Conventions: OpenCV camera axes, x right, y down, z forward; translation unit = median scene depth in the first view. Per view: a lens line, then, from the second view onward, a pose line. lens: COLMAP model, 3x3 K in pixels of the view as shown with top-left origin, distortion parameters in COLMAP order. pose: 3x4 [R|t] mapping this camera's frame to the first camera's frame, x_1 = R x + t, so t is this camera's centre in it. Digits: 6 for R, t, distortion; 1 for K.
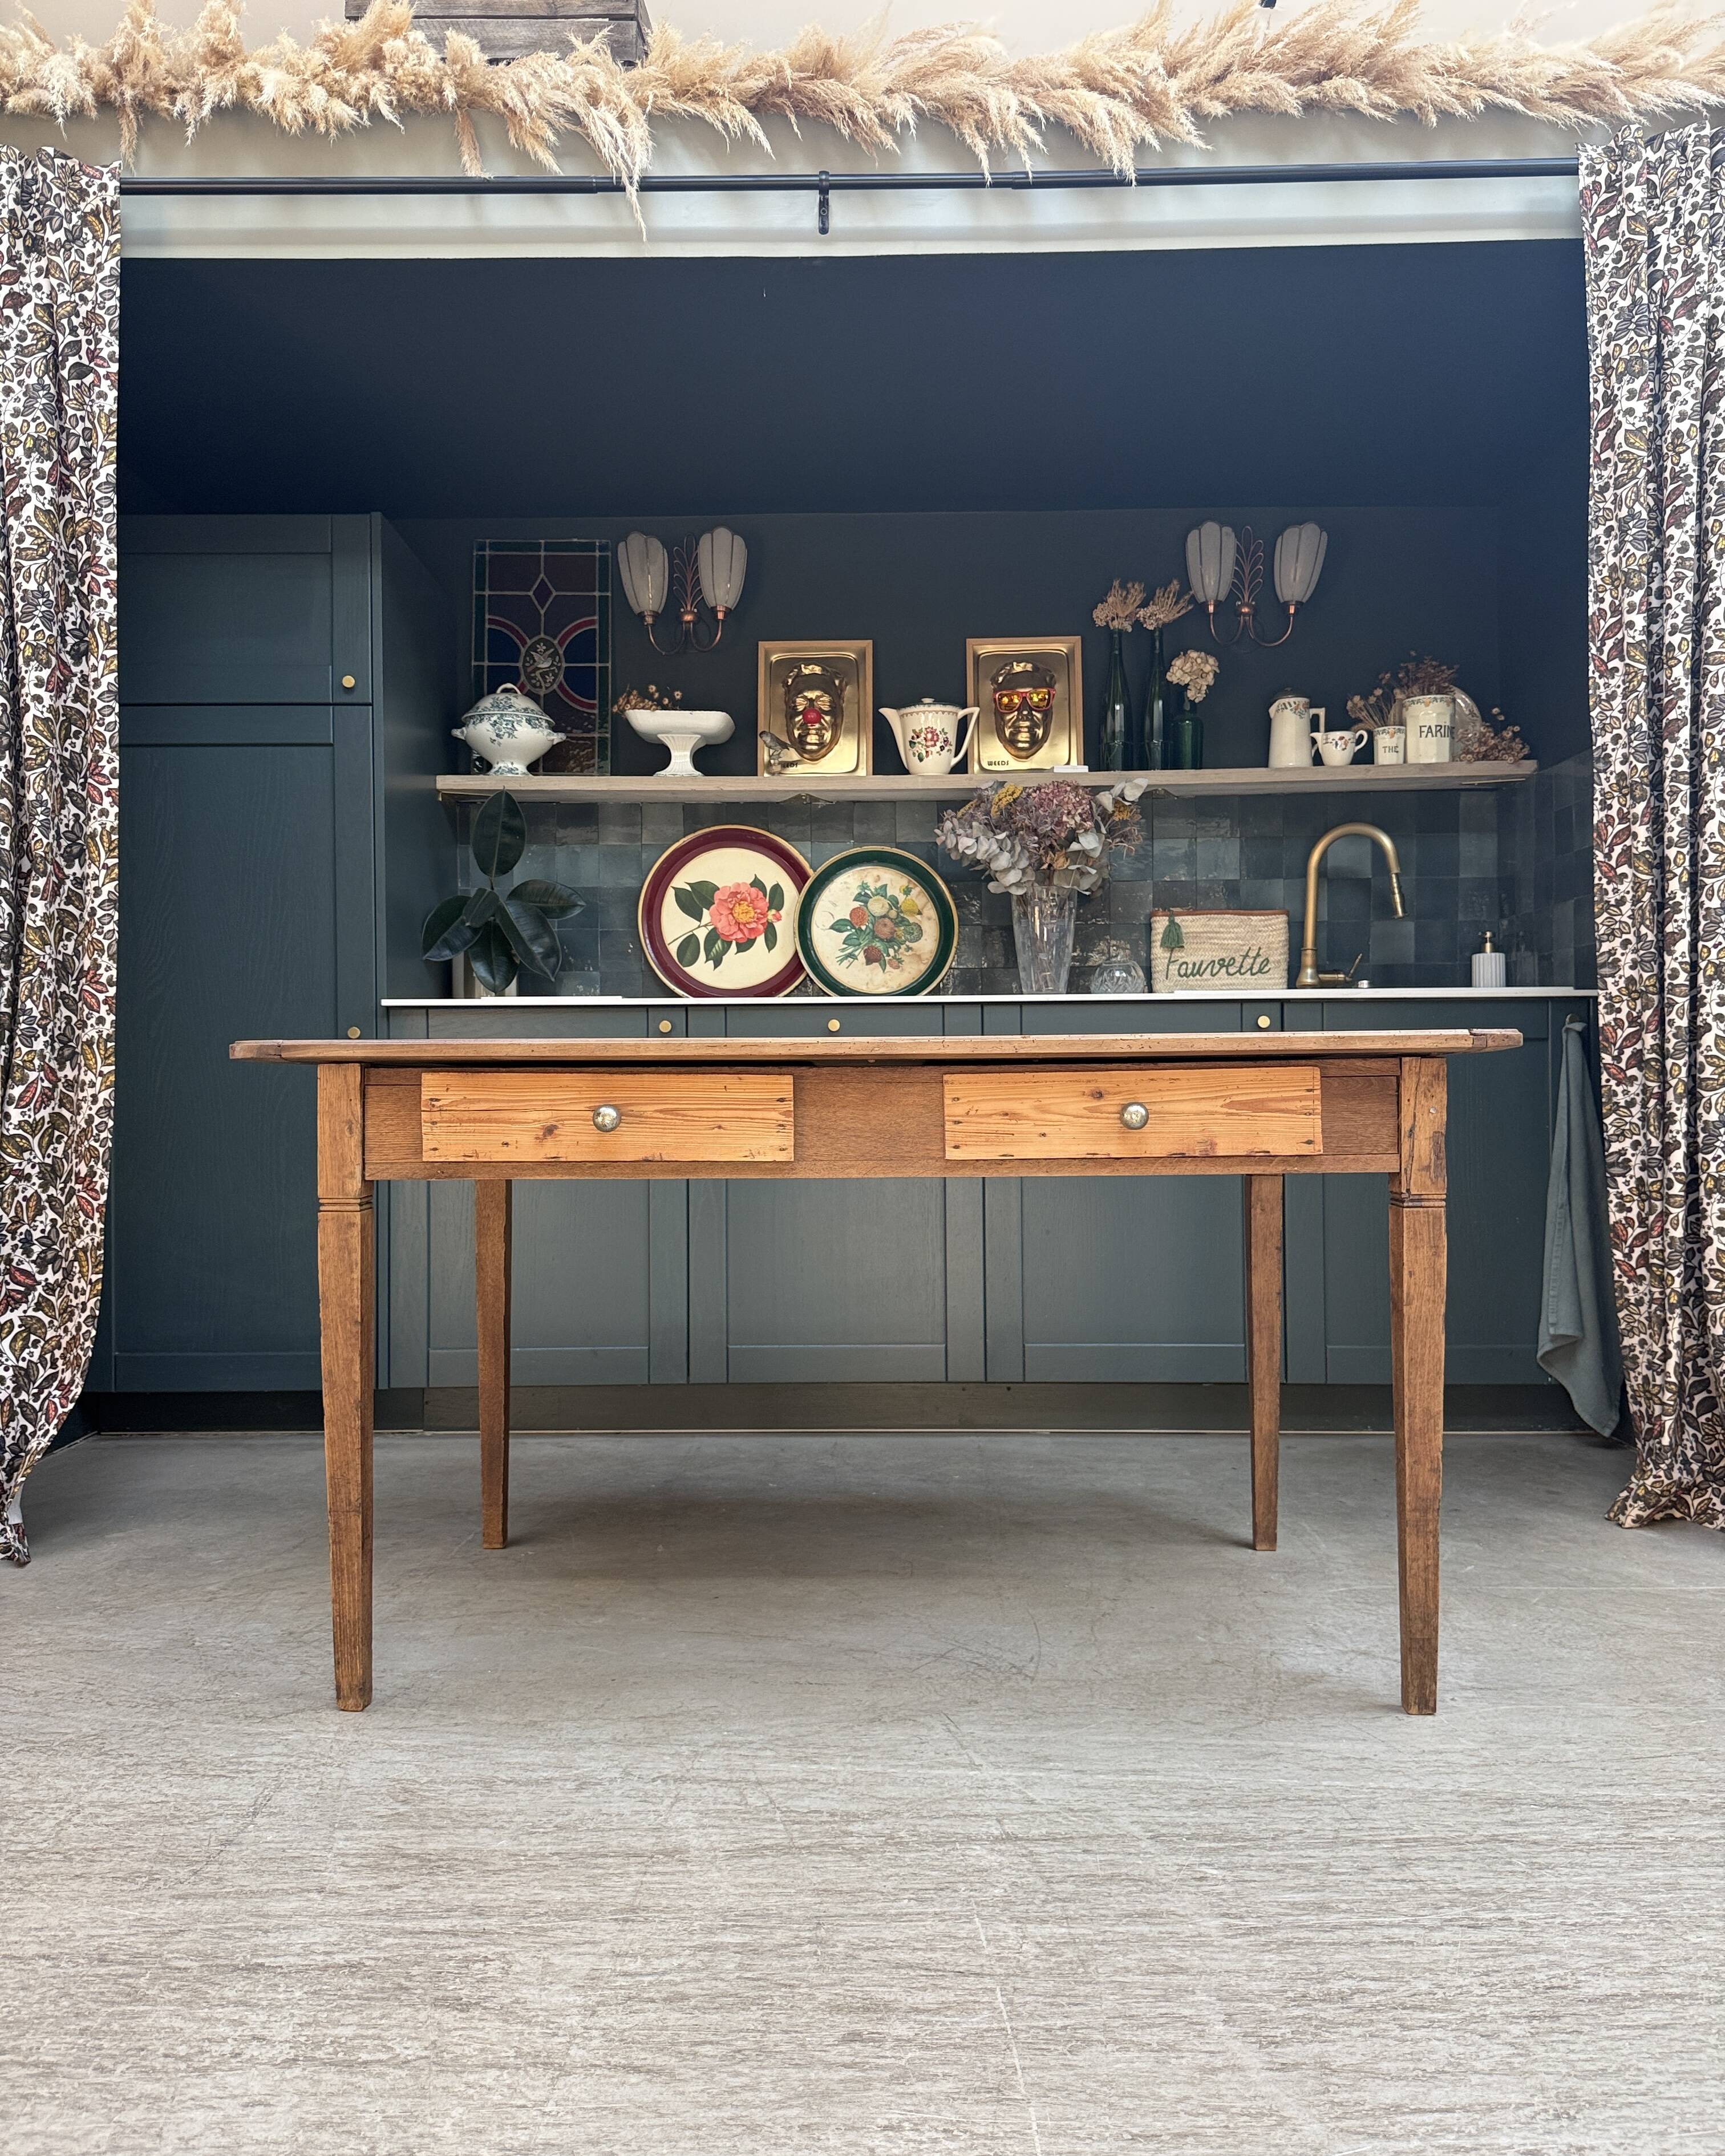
lens RADIAL K [[1599.0, 0, 859.2], [0, 1599.0, 1090.7], [0, 0, 1]] dist [0.162550, -0.340298]
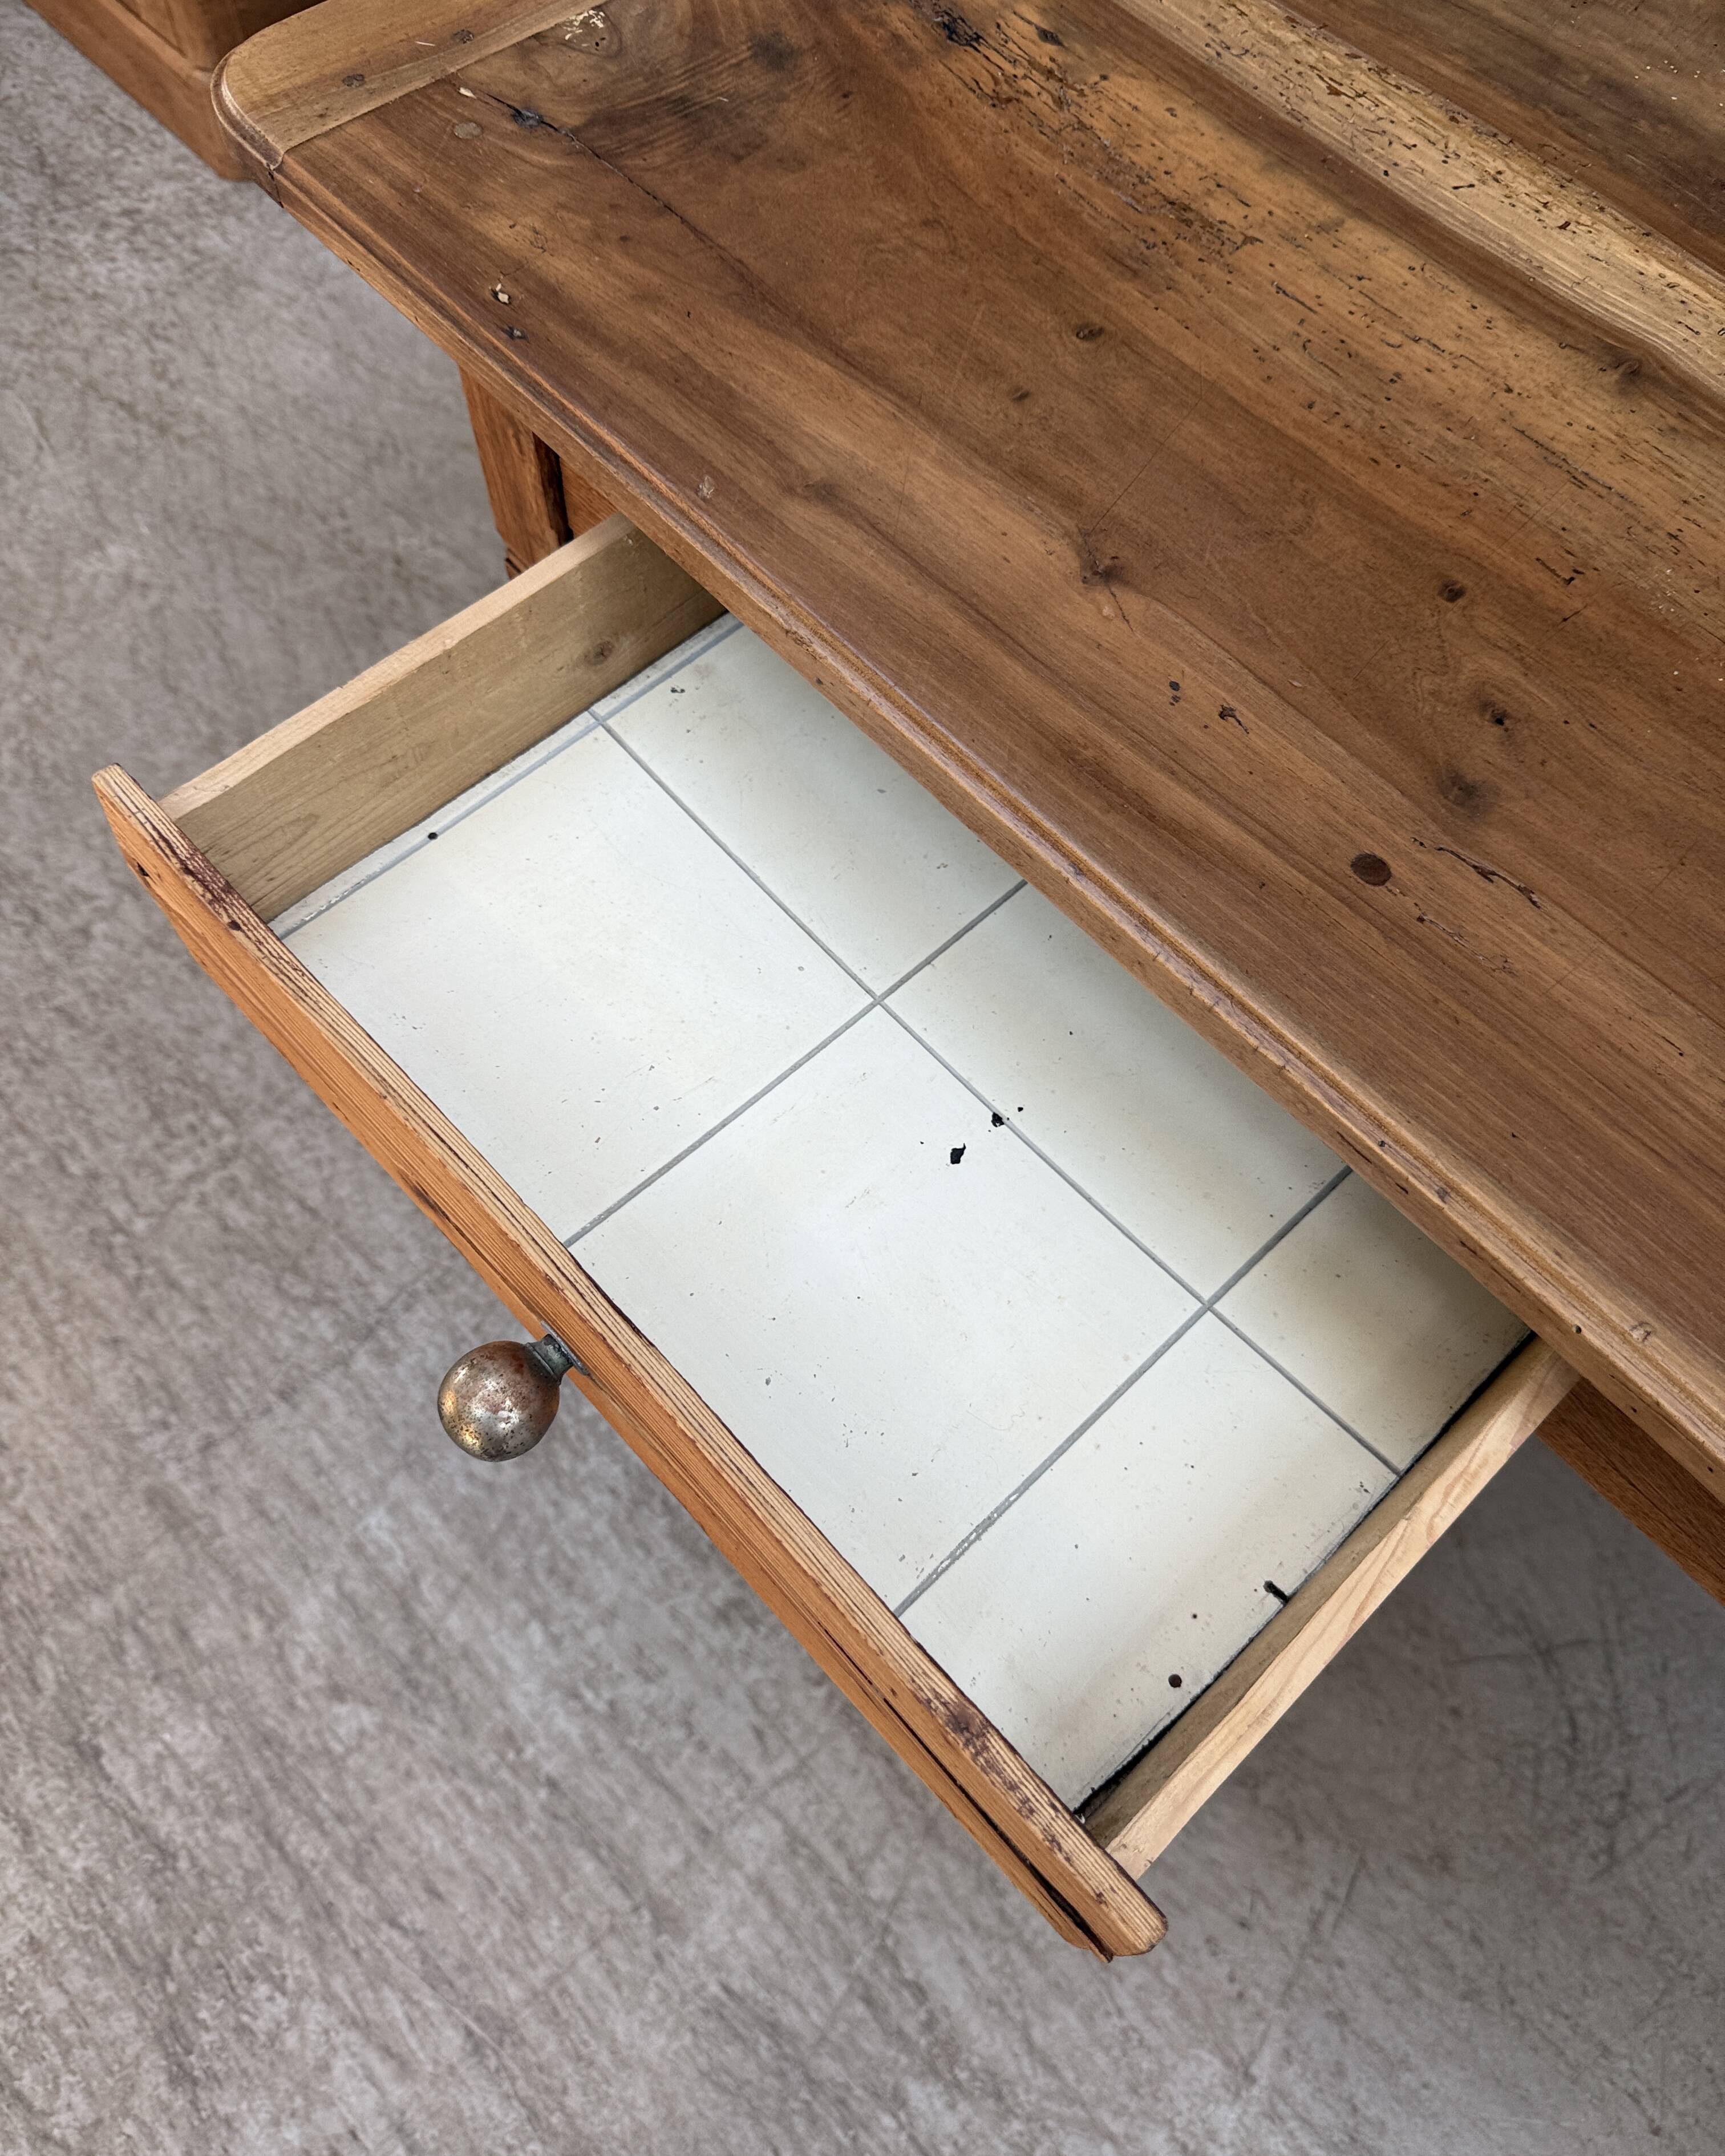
lens RADIAL K [[1639.2, 0, 853.9], [0, 1639.2, 1014.4], [0, 0, 1]] dist [0.001759, -0.012329]
pose [[0.689783, 0.667211, -0.281122, -0.069801], [-0.048557, 0.430039, 0.901503, -0.165649], [0.722386, -0.608191, 0.329032, 0.604160]]
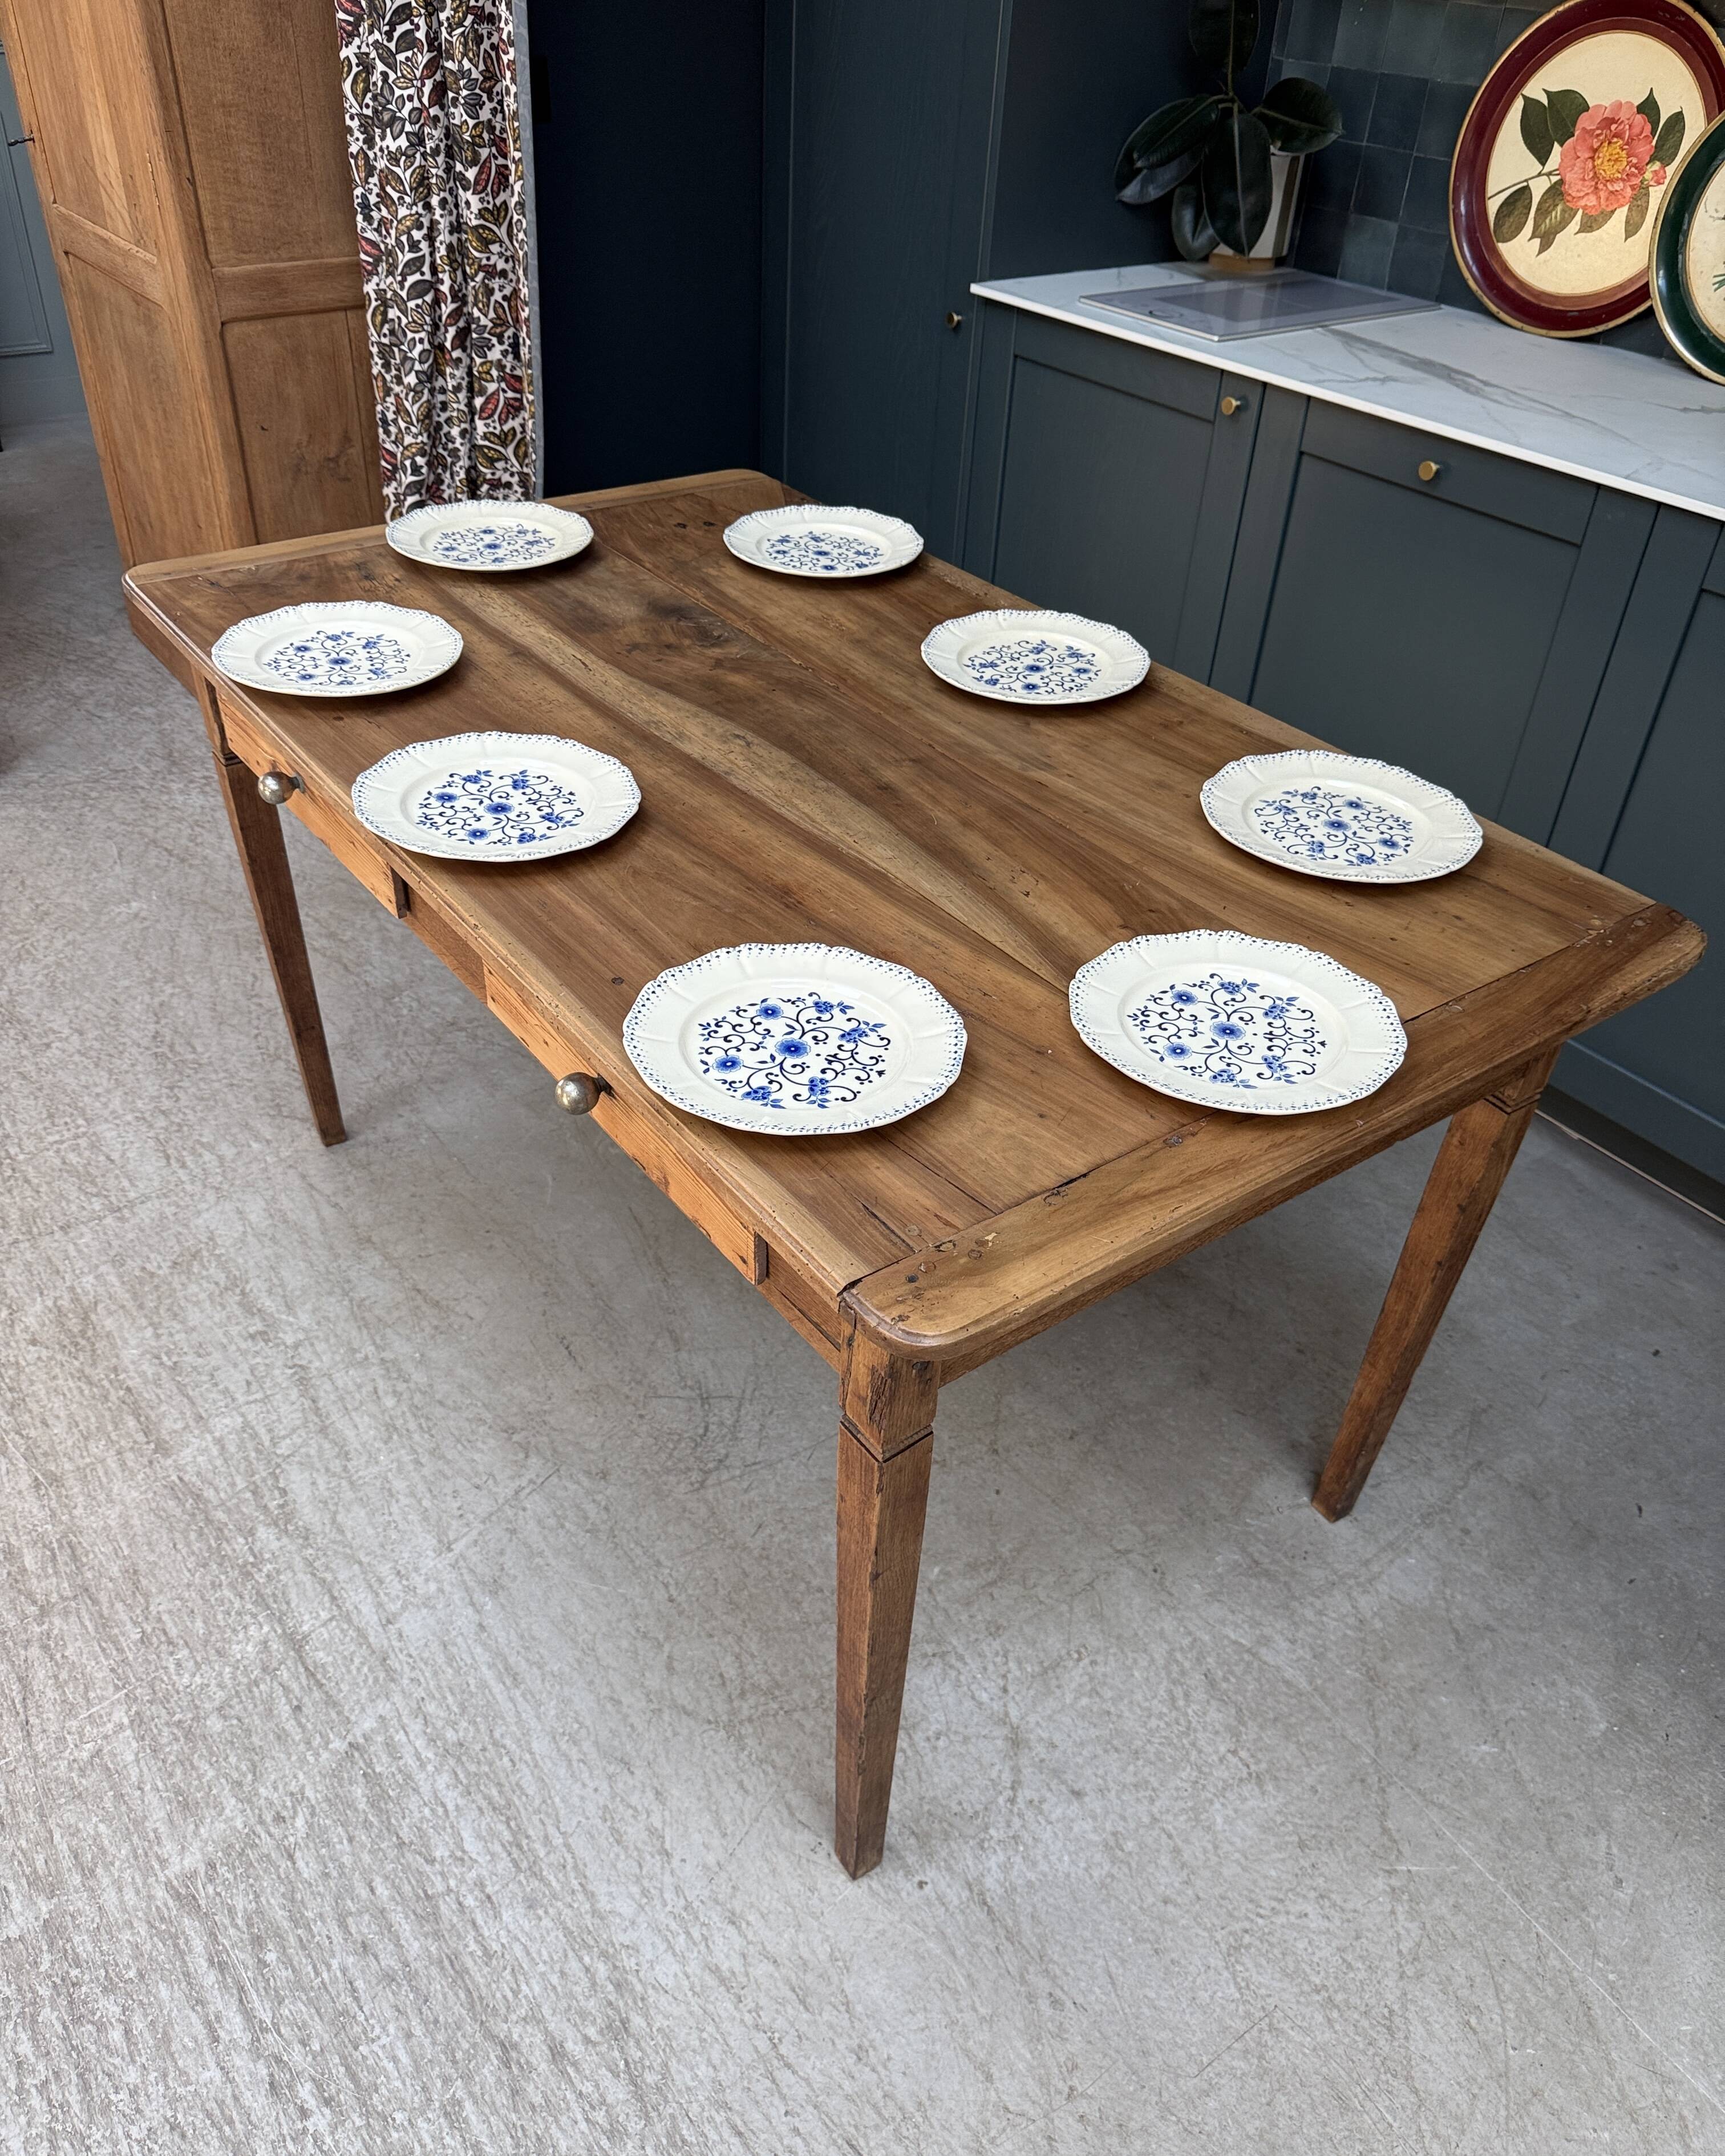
lens RADIAL K [[1637.7, 0, 858.3], [0, 1637.7, 1084.6], [0, 0, 1]] dist [-0.003948, -0.006595]
pose [[0.604644, 0.504278, -0.616530, 0.448207], [-0.050210, 0.796646, 0.602358, -0.273947], [0.794912, -0.333256, 0.507007, 0.506431]]
